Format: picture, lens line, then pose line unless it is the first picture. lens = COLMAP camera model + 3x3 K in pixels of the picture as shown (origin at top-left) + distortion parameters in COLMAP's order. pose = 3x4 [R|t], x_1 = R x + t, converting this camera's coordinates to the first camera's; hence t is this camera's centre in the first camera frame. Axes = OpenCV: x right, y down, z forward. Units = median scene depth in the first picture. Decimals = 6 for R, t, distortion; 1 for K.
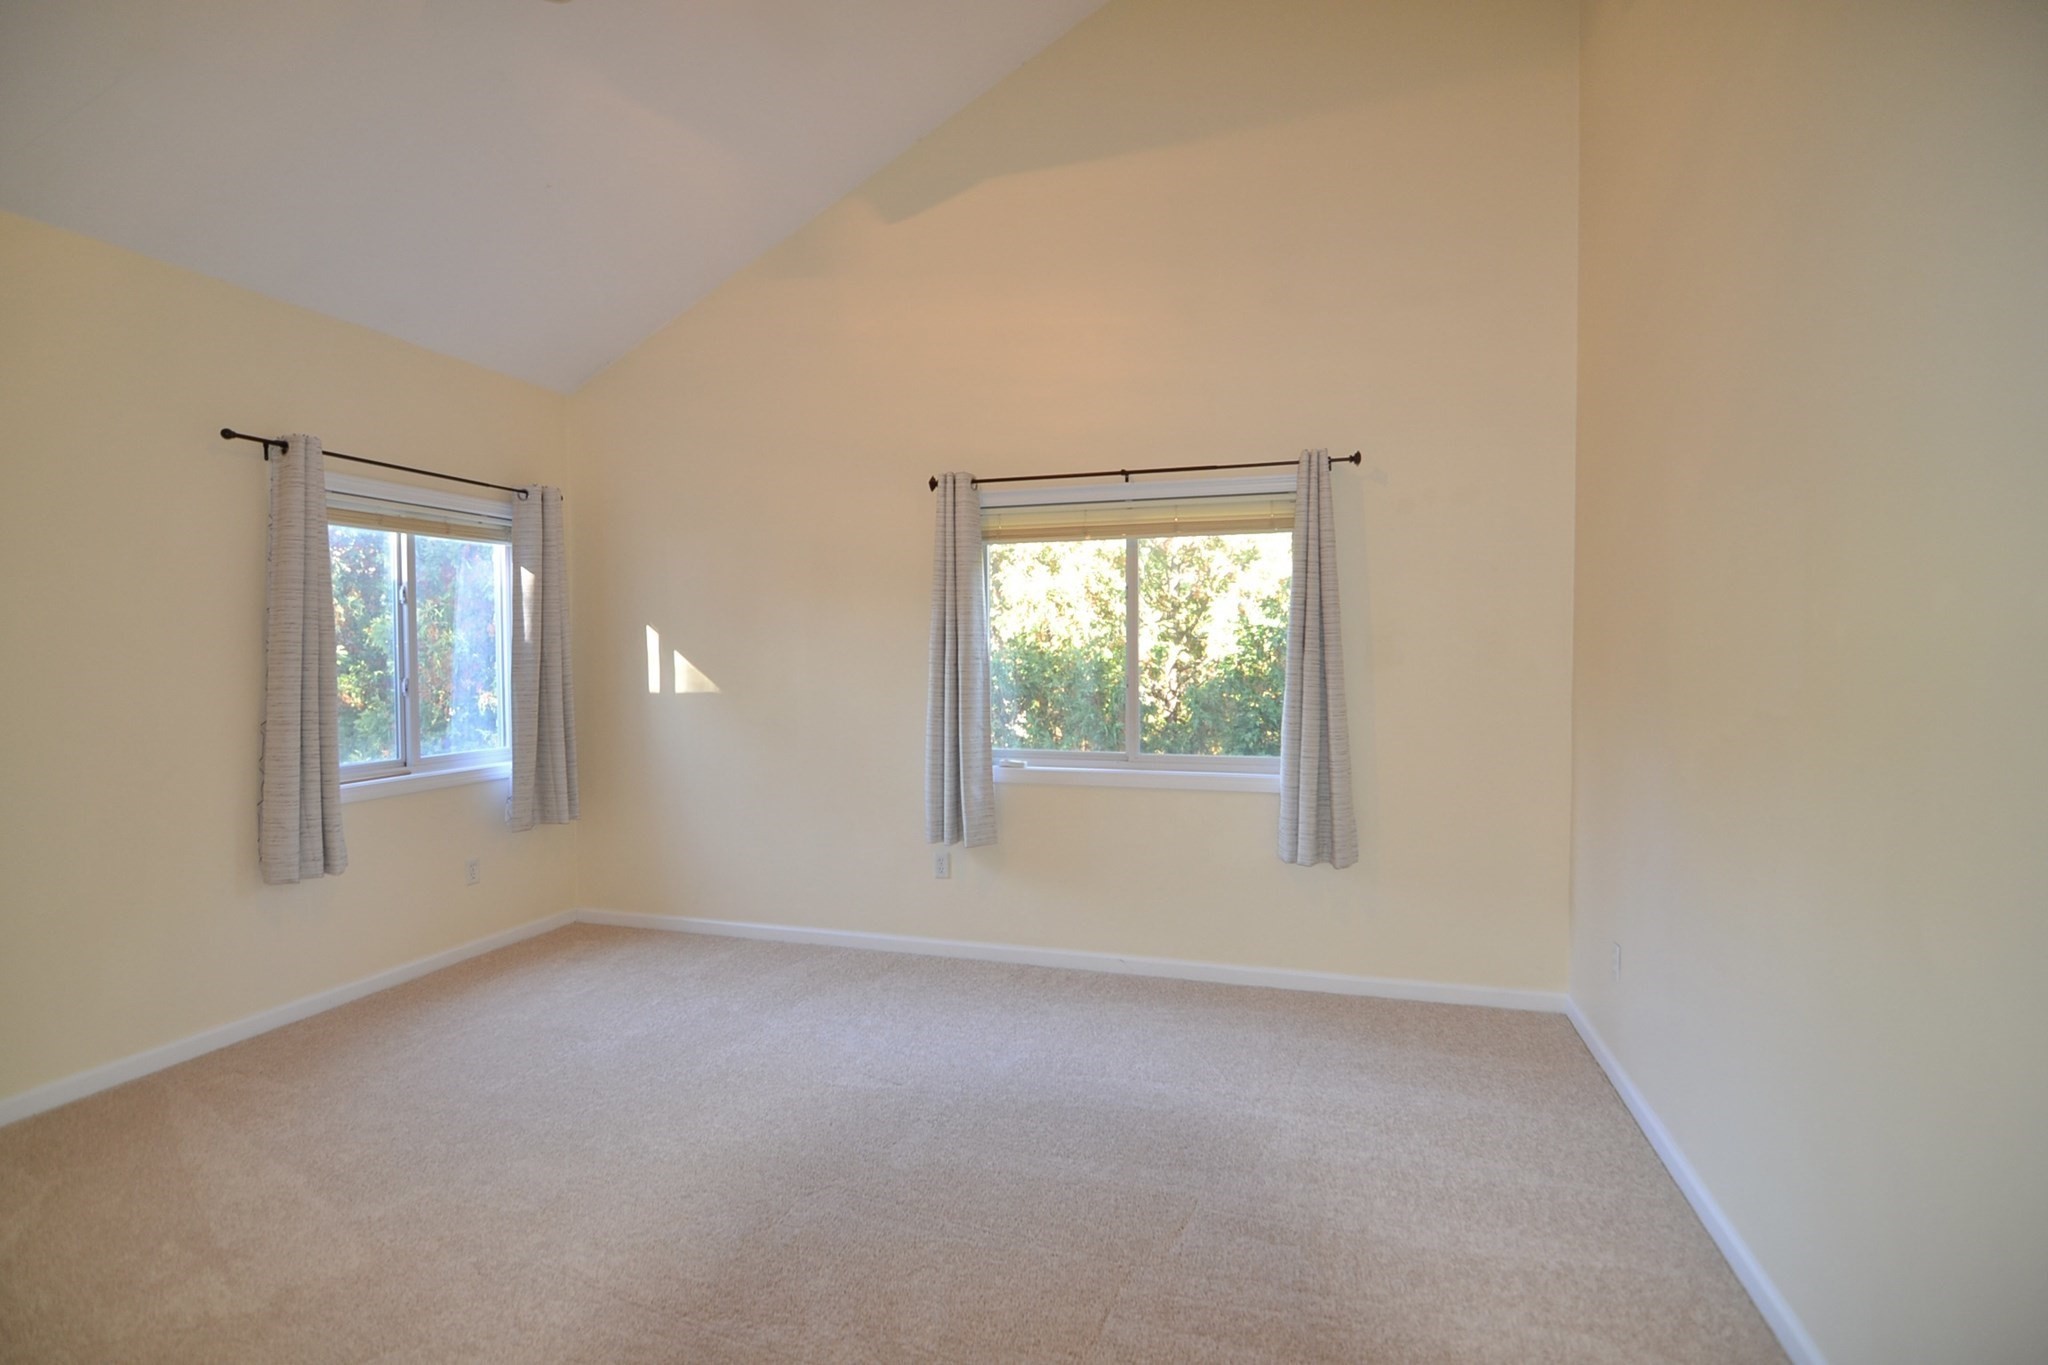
lens RADIAL K [[977.3, 0, 990.0], [0, 977.3, 683.6], [0, 0, 1]] dist [-0.016854, -0.006366]
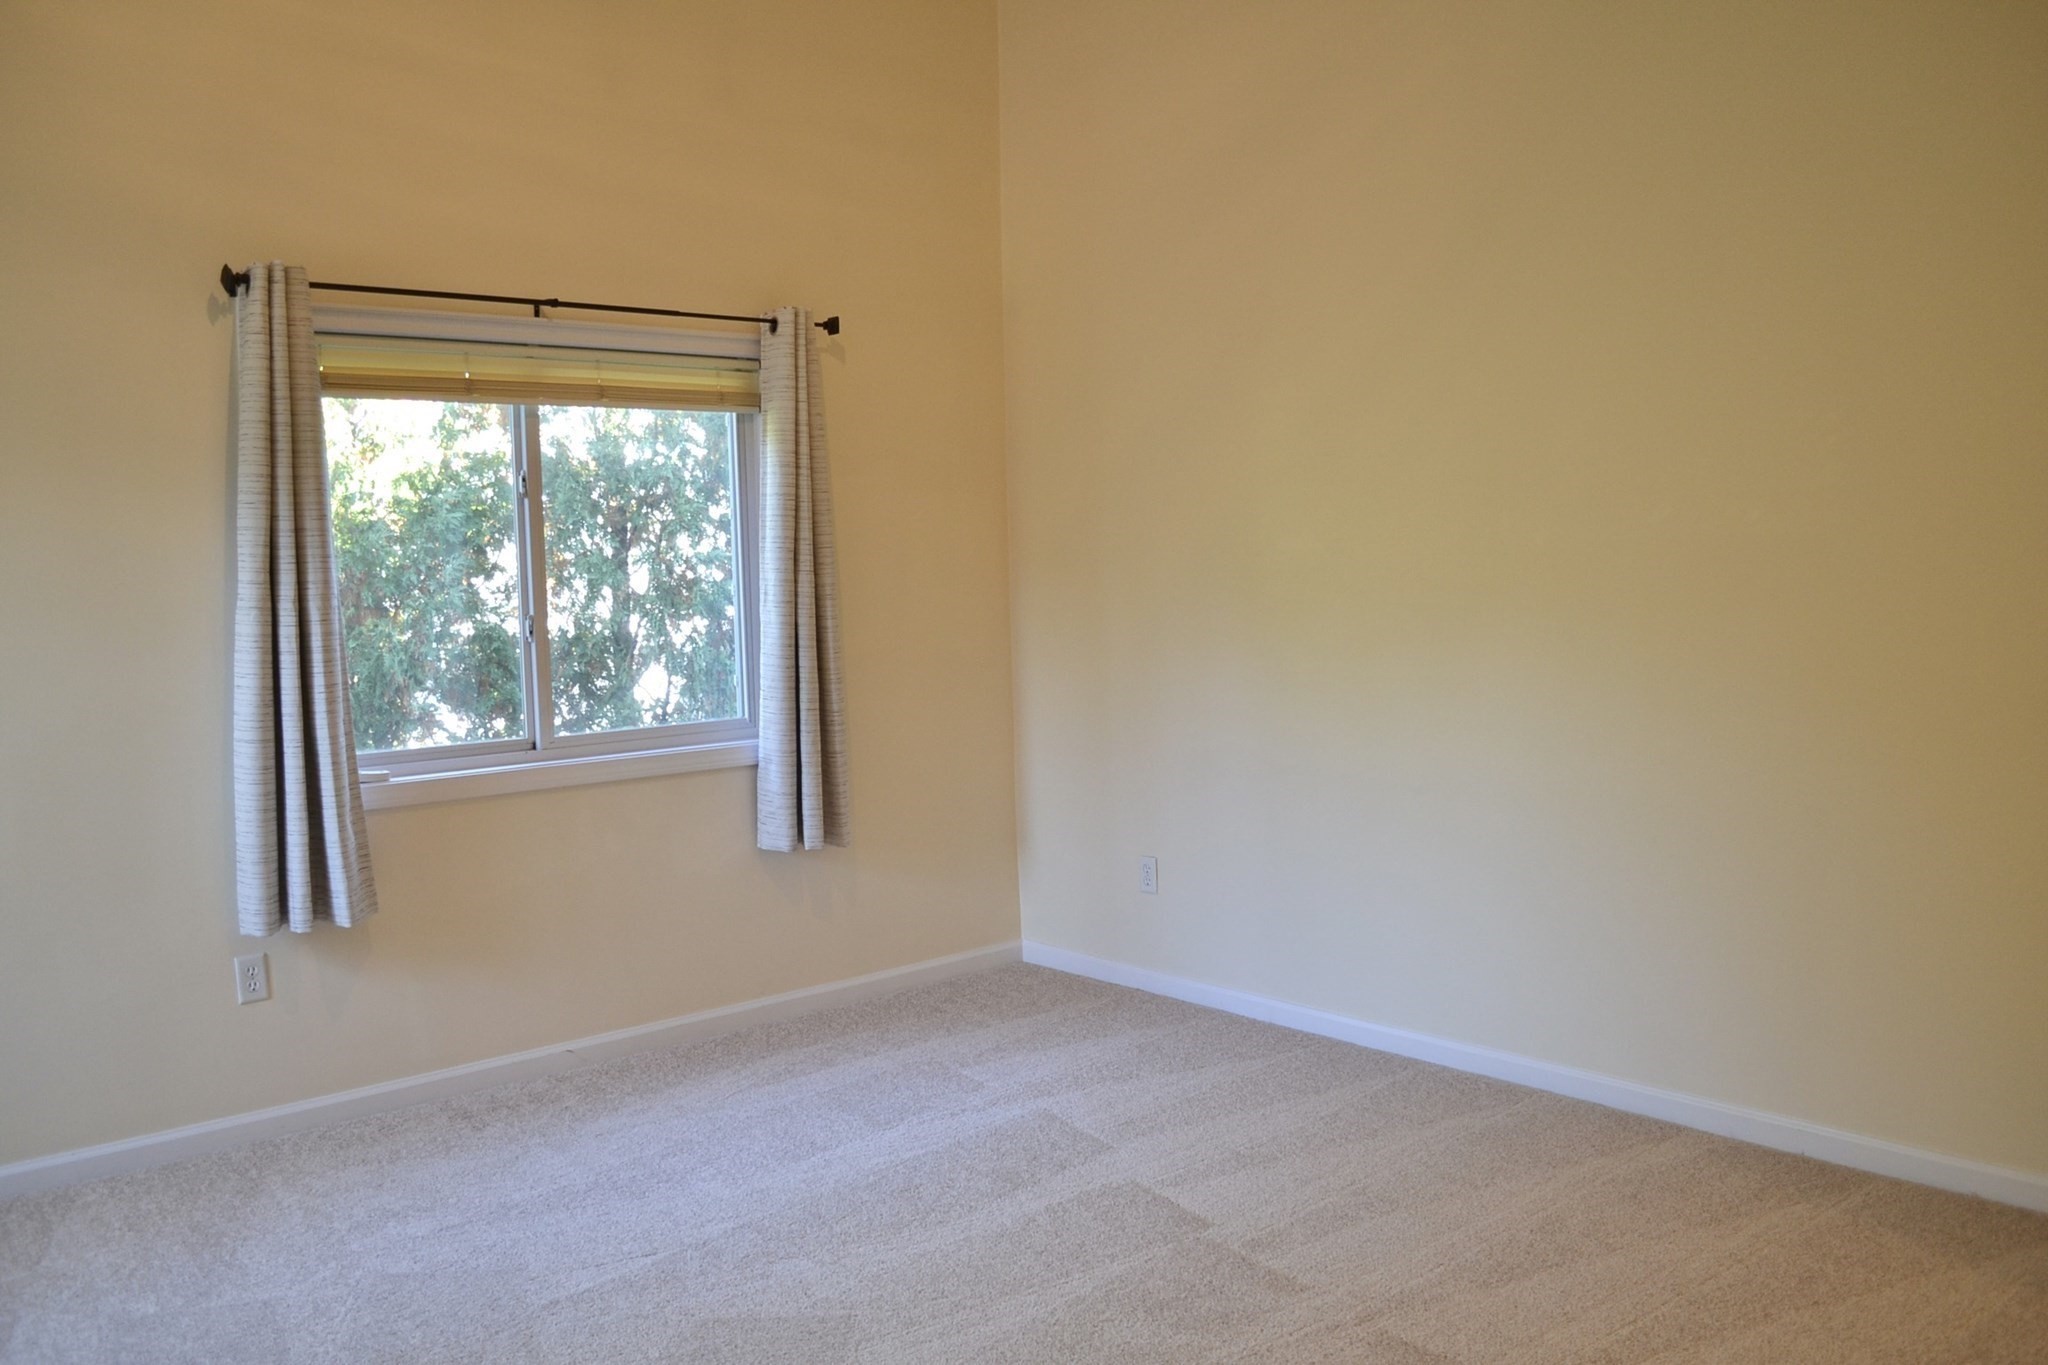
lens RADIAL K [[1650.2, 0, 1019.5], [0, 1650.2, 673.4], [0, 0, 1]] dist [-0.079809, 0.008154]
pose [[0.514481, -0.070929, 0.854563, -0.638512], [0.049579, 0.997367, 0.052933, -0.012203], [-0.856067, 0.015136, 0.516643, 0.171038]]
